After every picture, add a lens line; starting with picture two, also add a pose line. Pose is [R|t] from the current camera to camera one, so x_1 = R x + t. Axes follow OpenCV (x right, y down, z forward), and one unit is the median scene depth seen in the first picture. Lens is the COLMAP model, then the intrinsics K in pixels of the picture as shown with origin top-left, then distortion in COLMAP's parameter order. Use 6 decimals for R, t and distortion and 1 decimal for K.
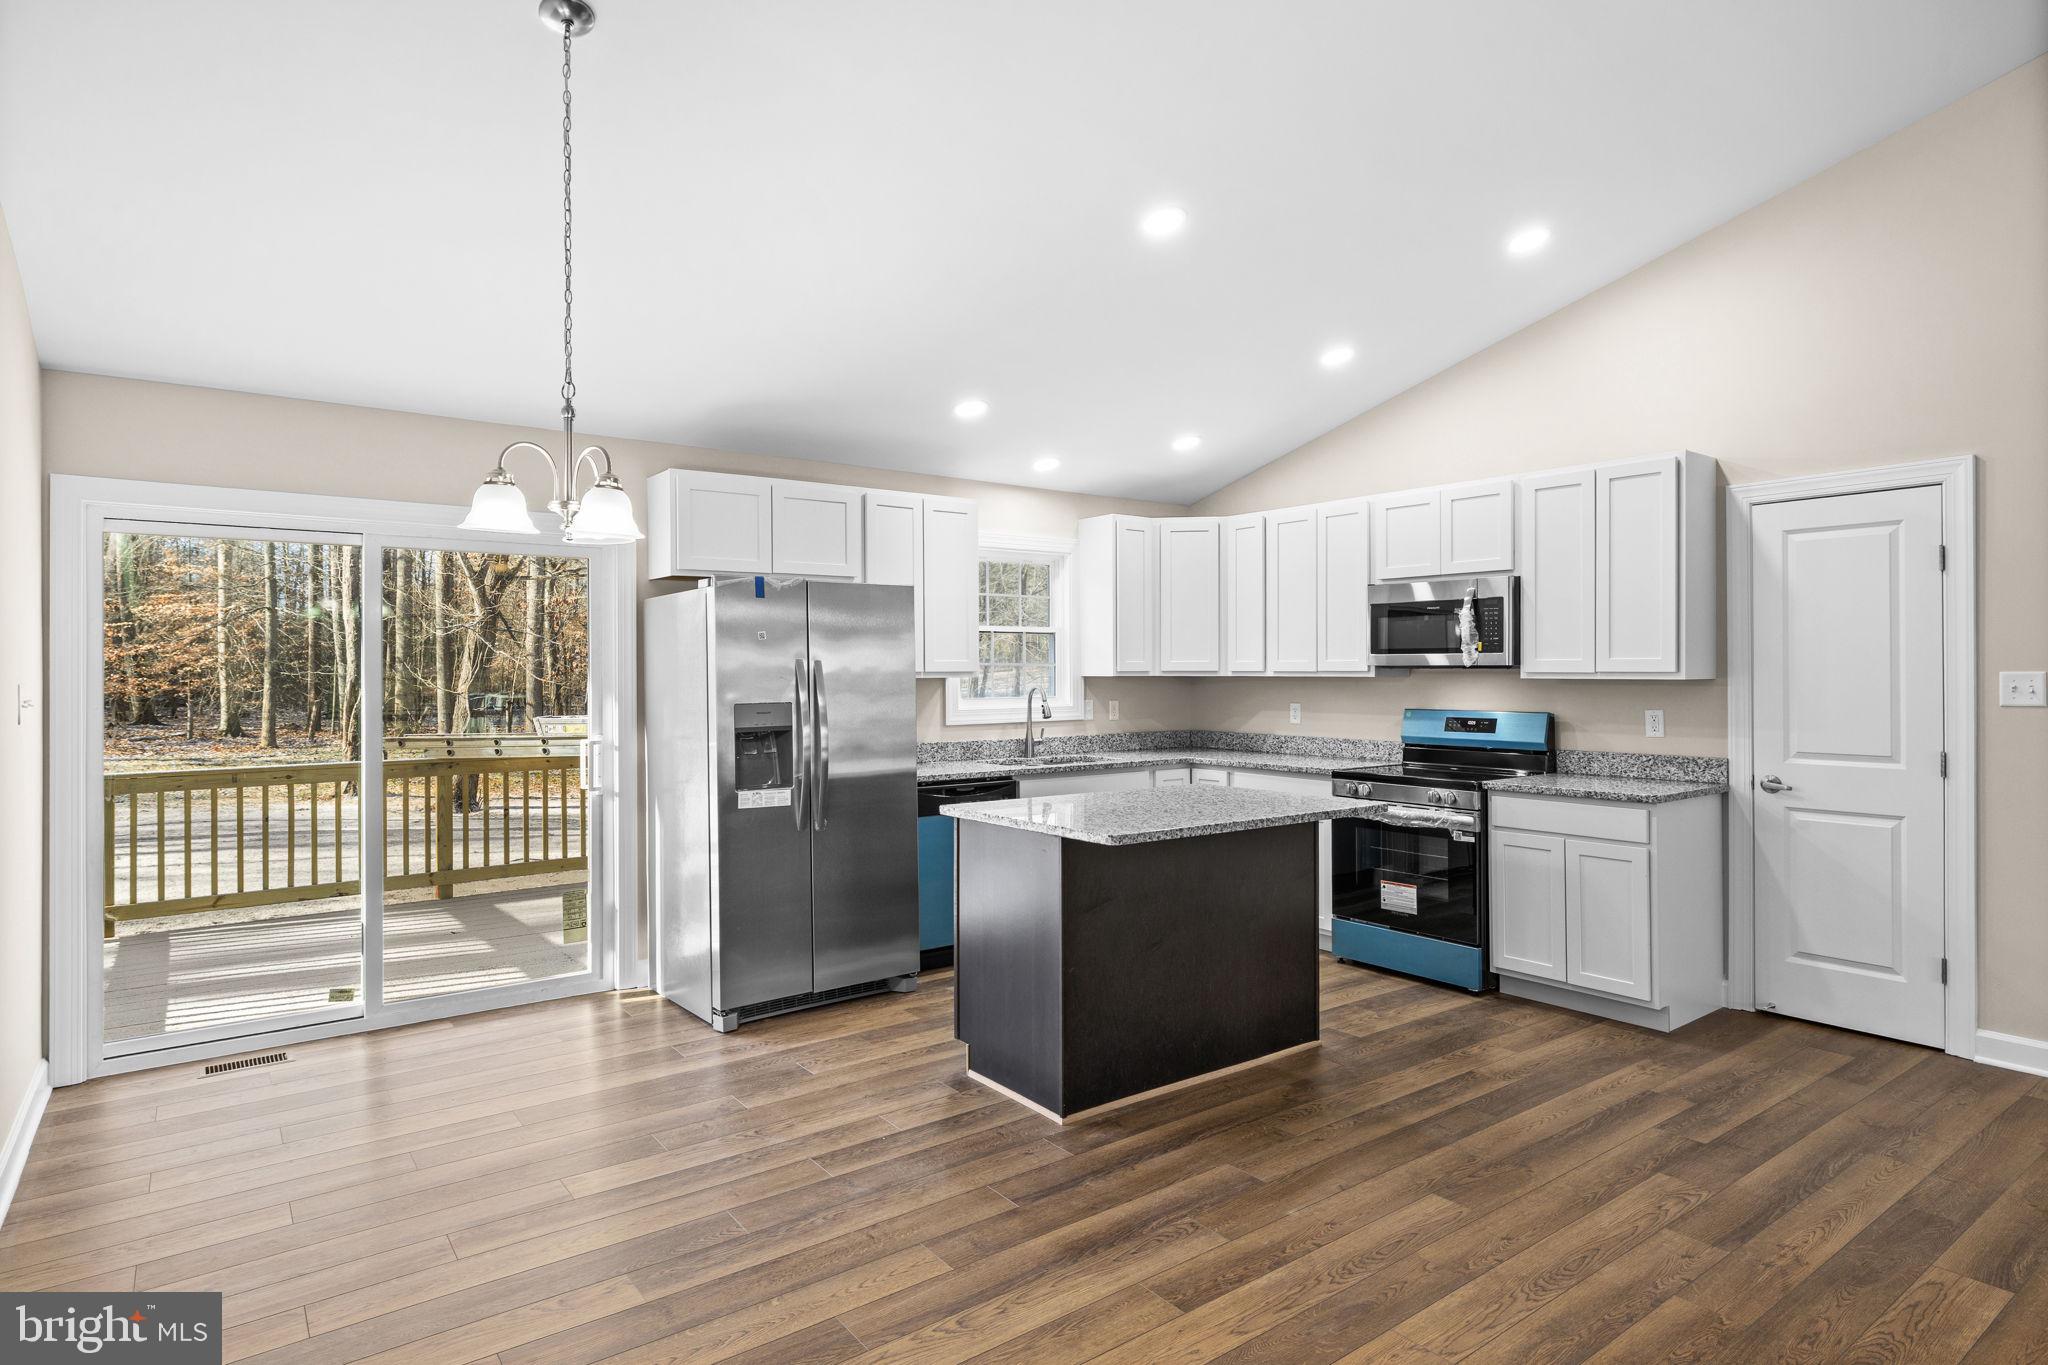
lens RADIAL K [[1089.5, 0, 985.6], [0, 1089.5, 676.1], [0, 0, 1]] dist [0.002743, -0.001365]
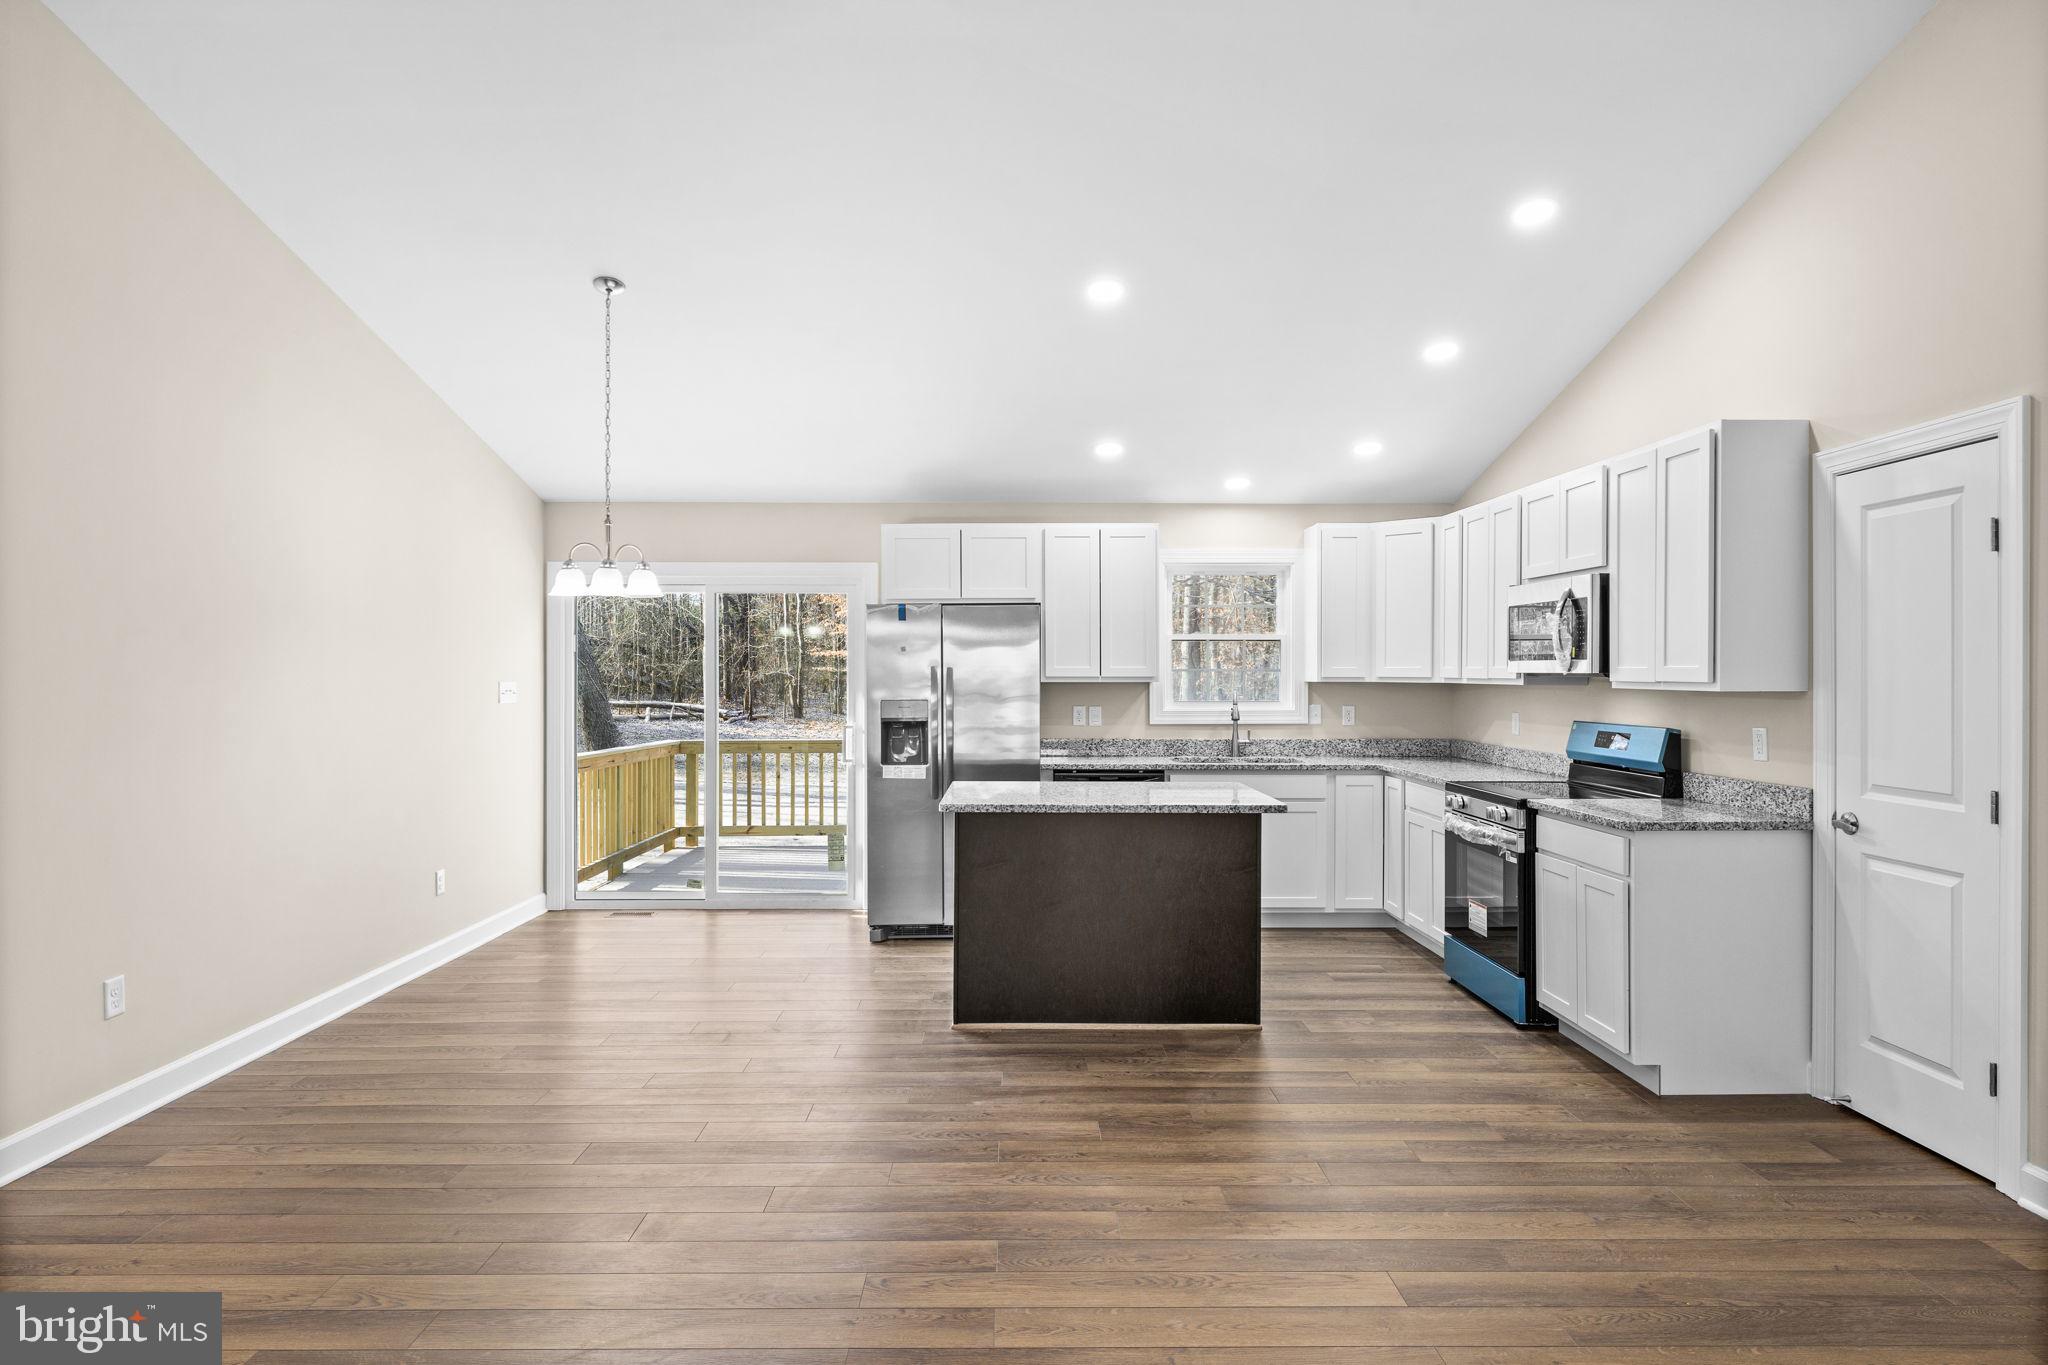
lens RADIAL K [[1089.5, 0, 993.3], [0, 1089.5, 688.3], [0, 0, 1]] dist [0.002743, -0.001365]
pose [[0.815852, 0.011781, -0.578141, 0.633724], [-0.006559, 0.999917, 0.011121, -0.004754], [0.578224, -0.005281, 0.815861, -0.017308]]
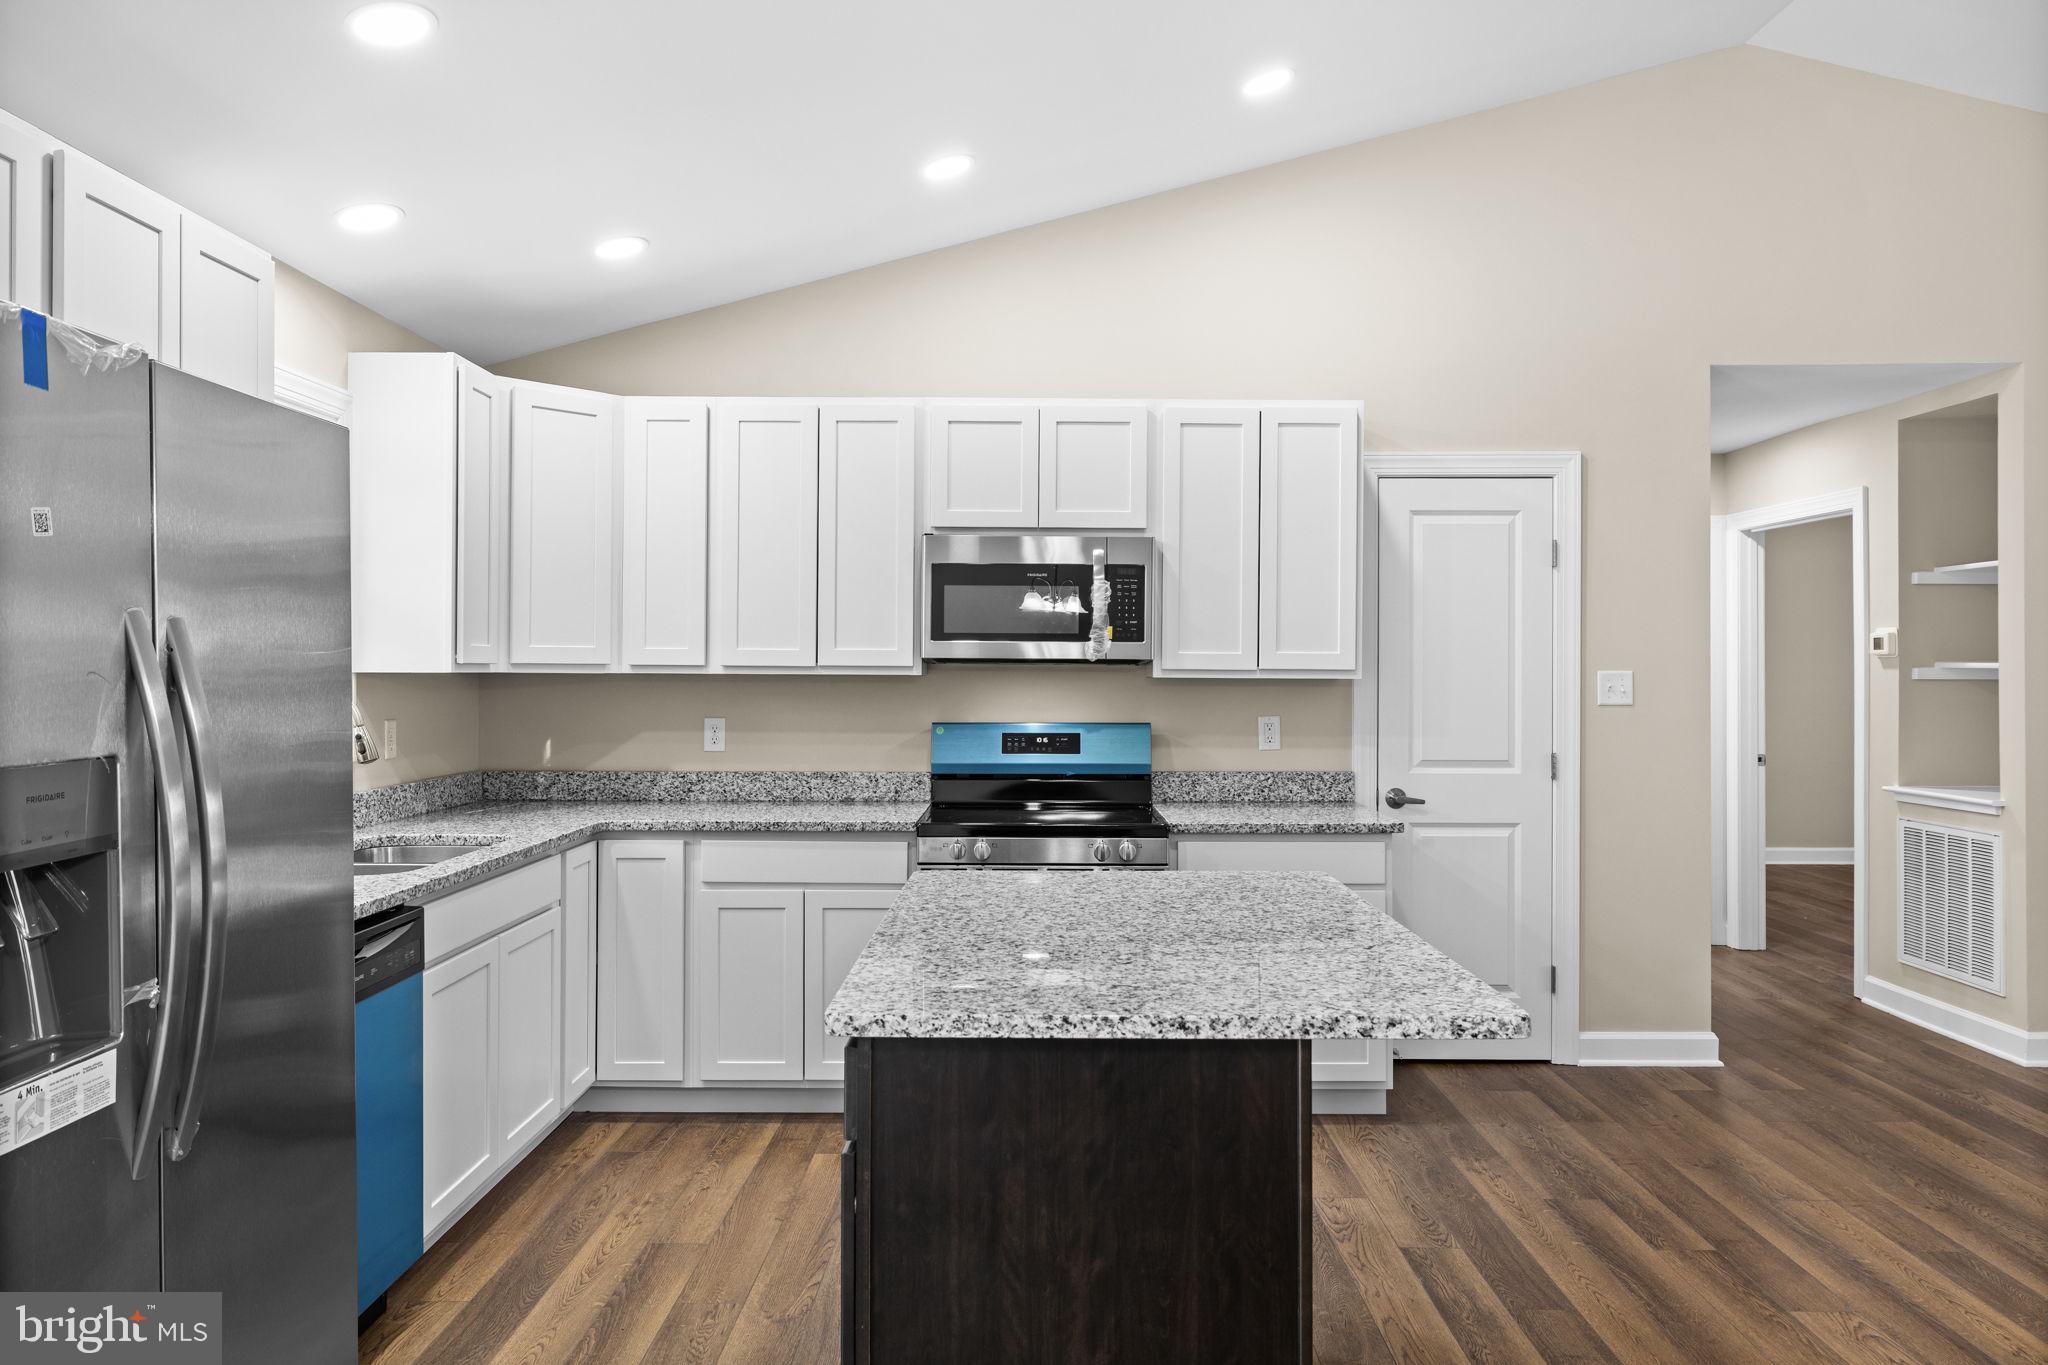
lens RADIAL K [[1361.9, 0, 1002.1], [0, 1361.9, 663.6], [0, 0, 1]] dist [-0.001506, 0.003924]
pose [[0.590686, 0.009067, 0.806850, -0.331688], [-0.002069, 0.999951, -0.009723, 0.002028], [-0.806899, 0.004074, 0.590676, 0.576437]]
